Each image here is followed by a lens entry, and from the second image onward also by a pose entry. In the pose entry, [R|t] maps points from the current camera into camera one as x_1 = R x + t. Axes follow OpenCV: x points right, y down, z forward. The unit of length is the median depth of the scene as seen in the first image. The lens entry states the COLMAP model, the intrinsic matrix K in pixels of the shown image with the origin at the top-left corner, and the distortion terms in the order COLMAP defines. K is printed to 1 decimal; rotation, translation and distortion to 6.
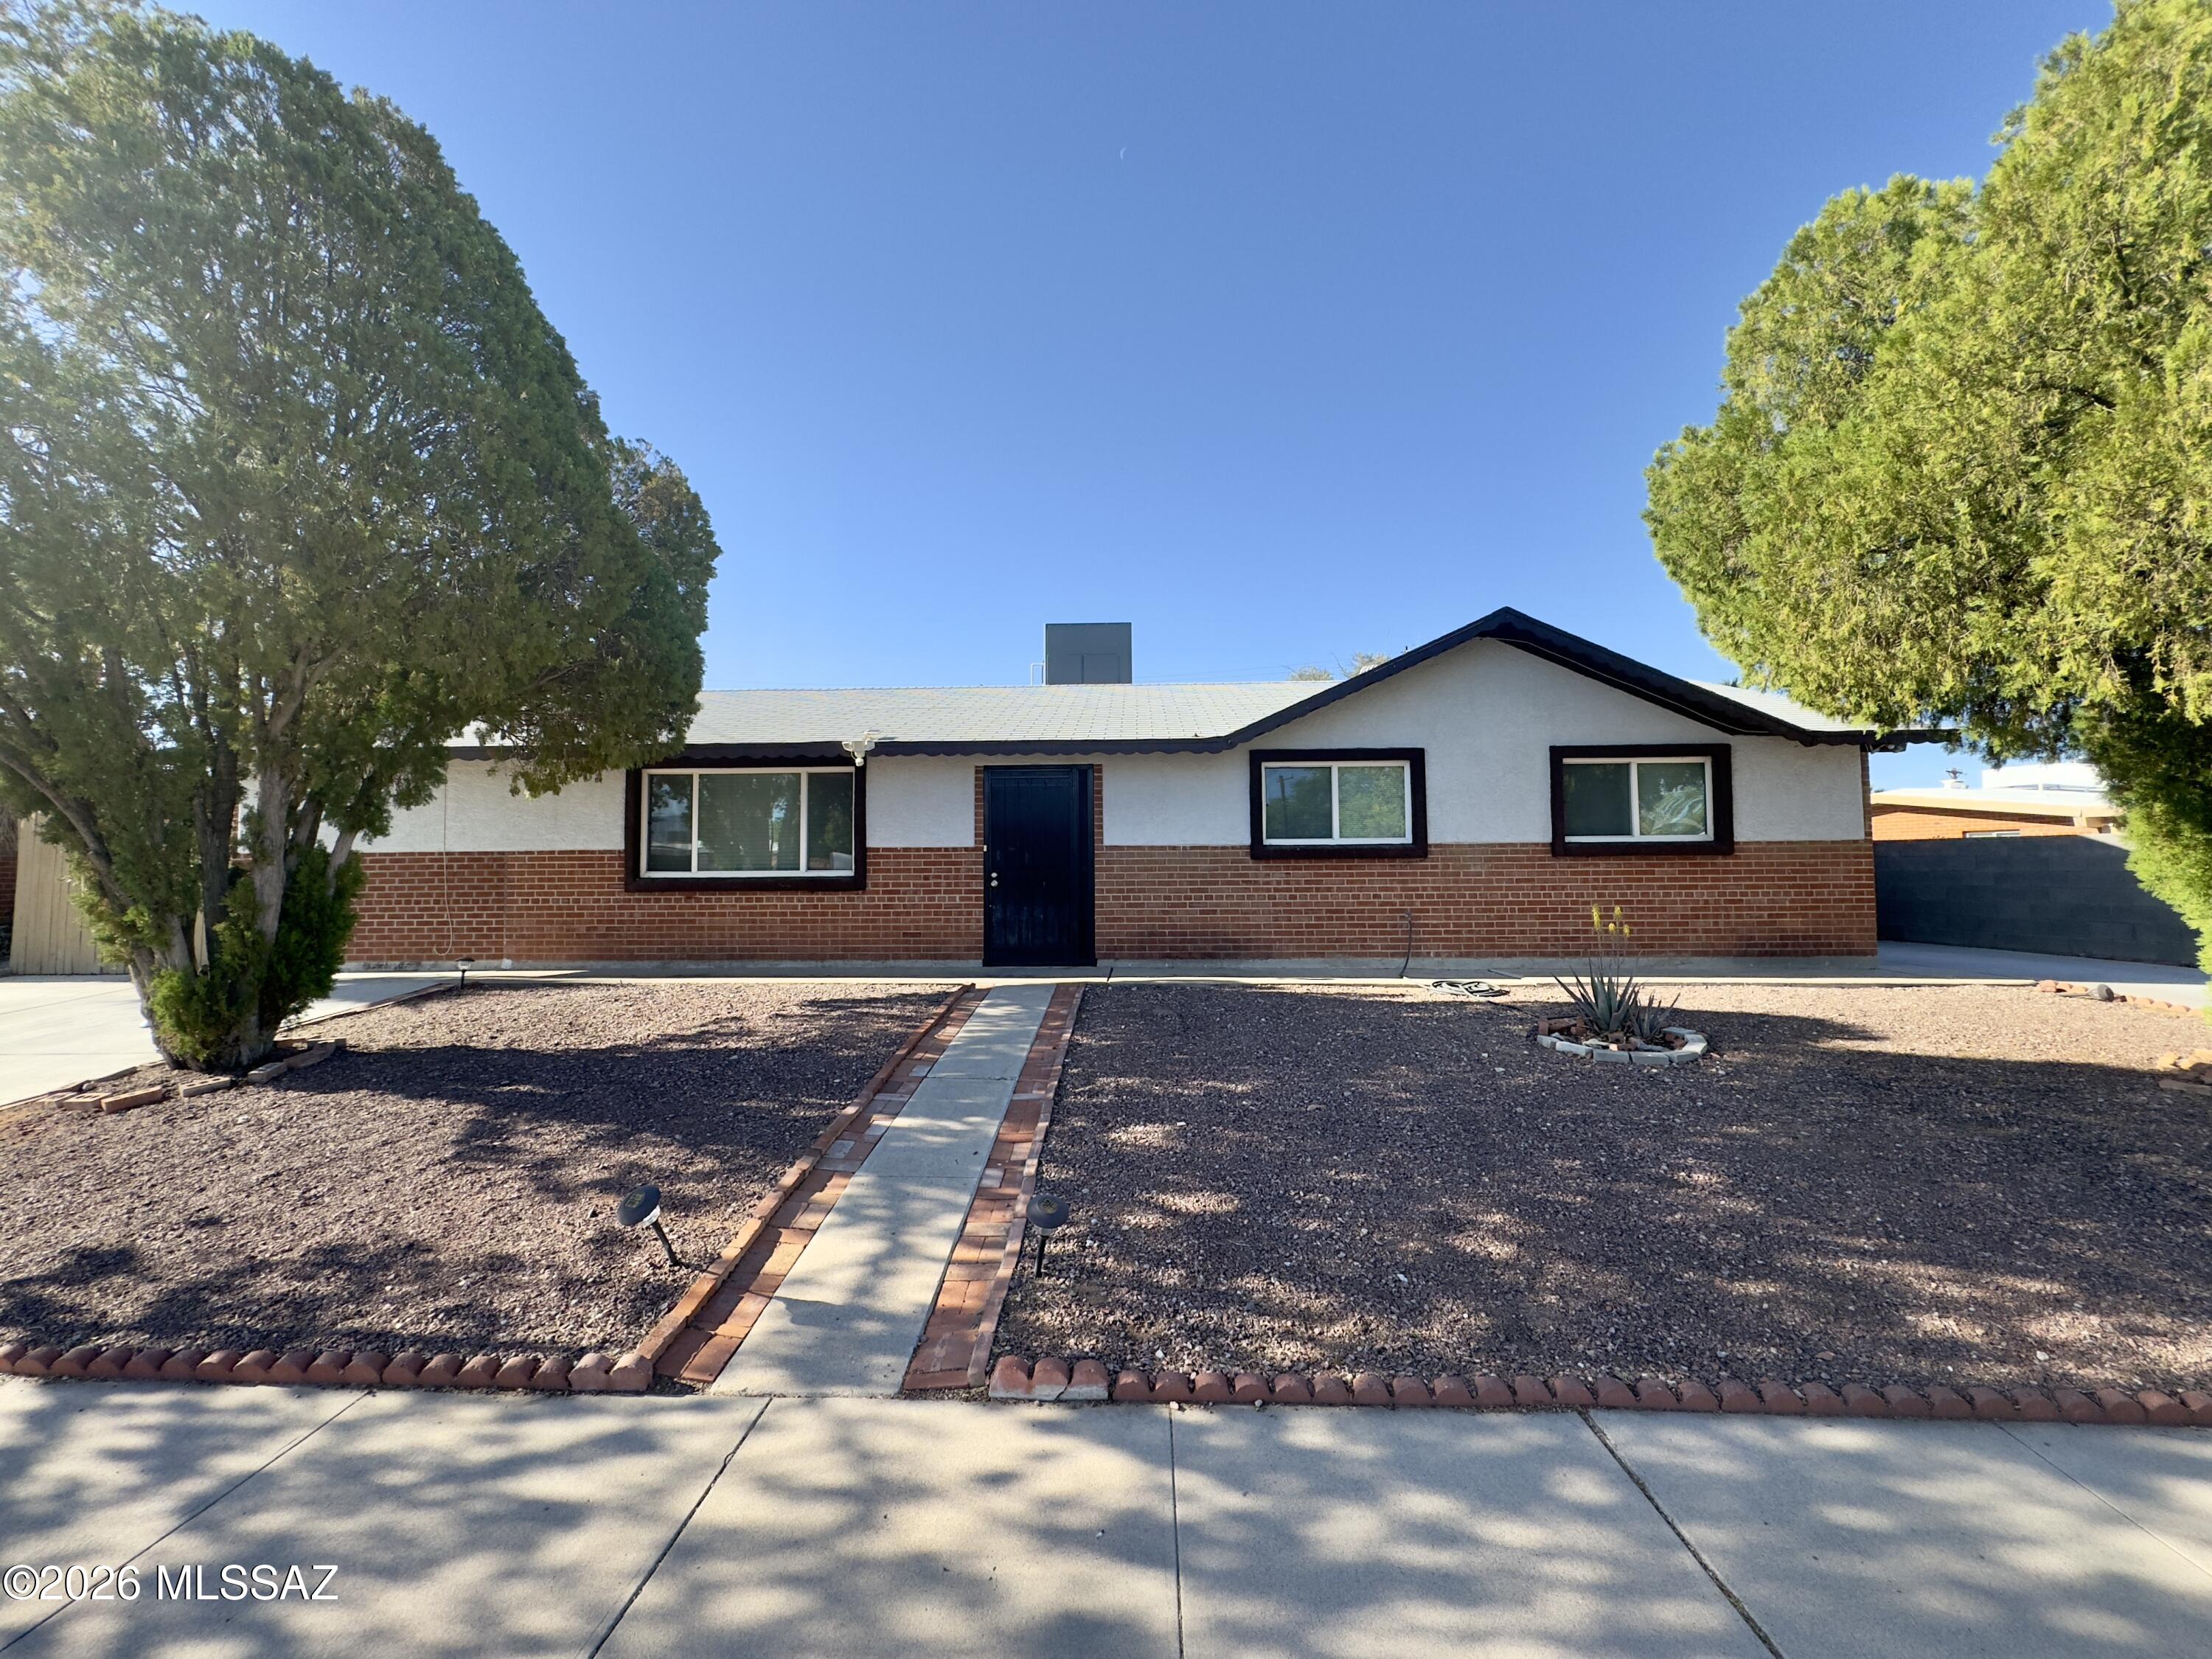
lens RADIAL K [[879.0, 0, 1105.4], [0, 879.0, 826.8], [0, 0, 1]] dist [-0.001603, -0.000106]
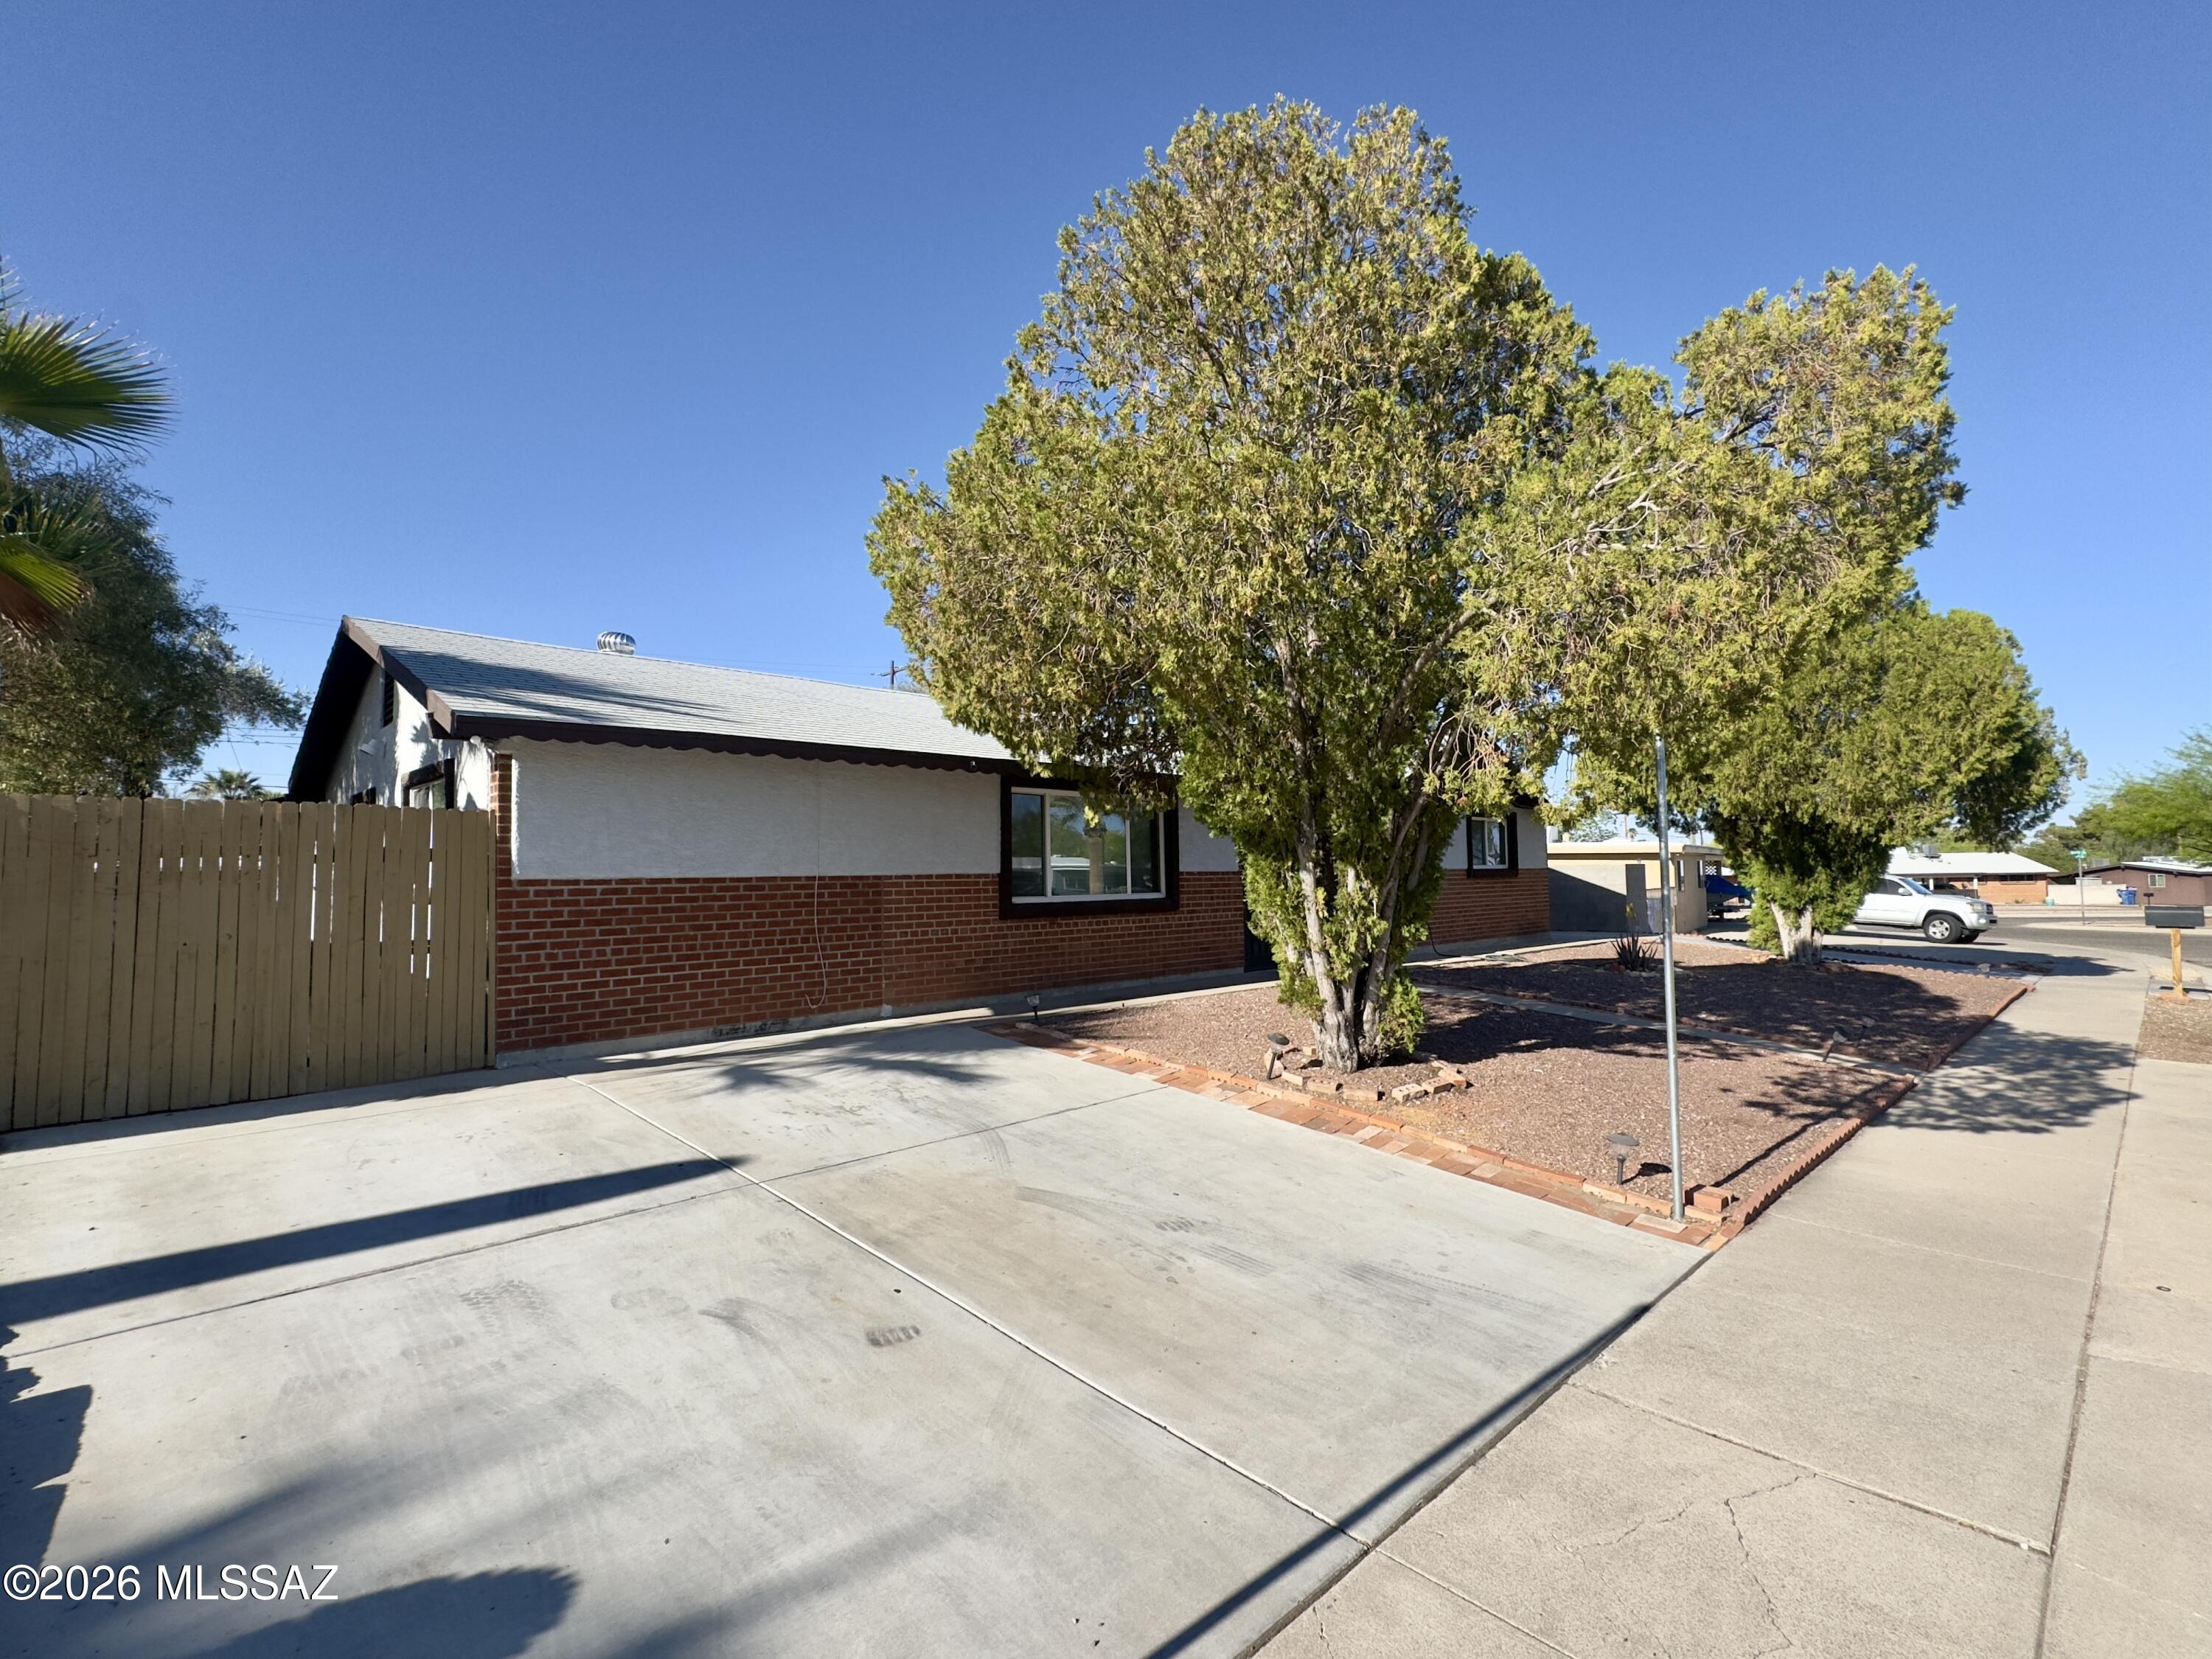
lens RADIAL K [[1048.6, 0, 1106.0], [0, 1048.6, 829.5], [0, 0, 1]] dist [-0.002327, 0.000213]
pose [[0.687321, 0.030107, 0.725730, -1.274722], [-0.022879, 0.999542, -0.019798, -0.000763], [-0.725994, -0.002996, 0.687695, 0.166247]]
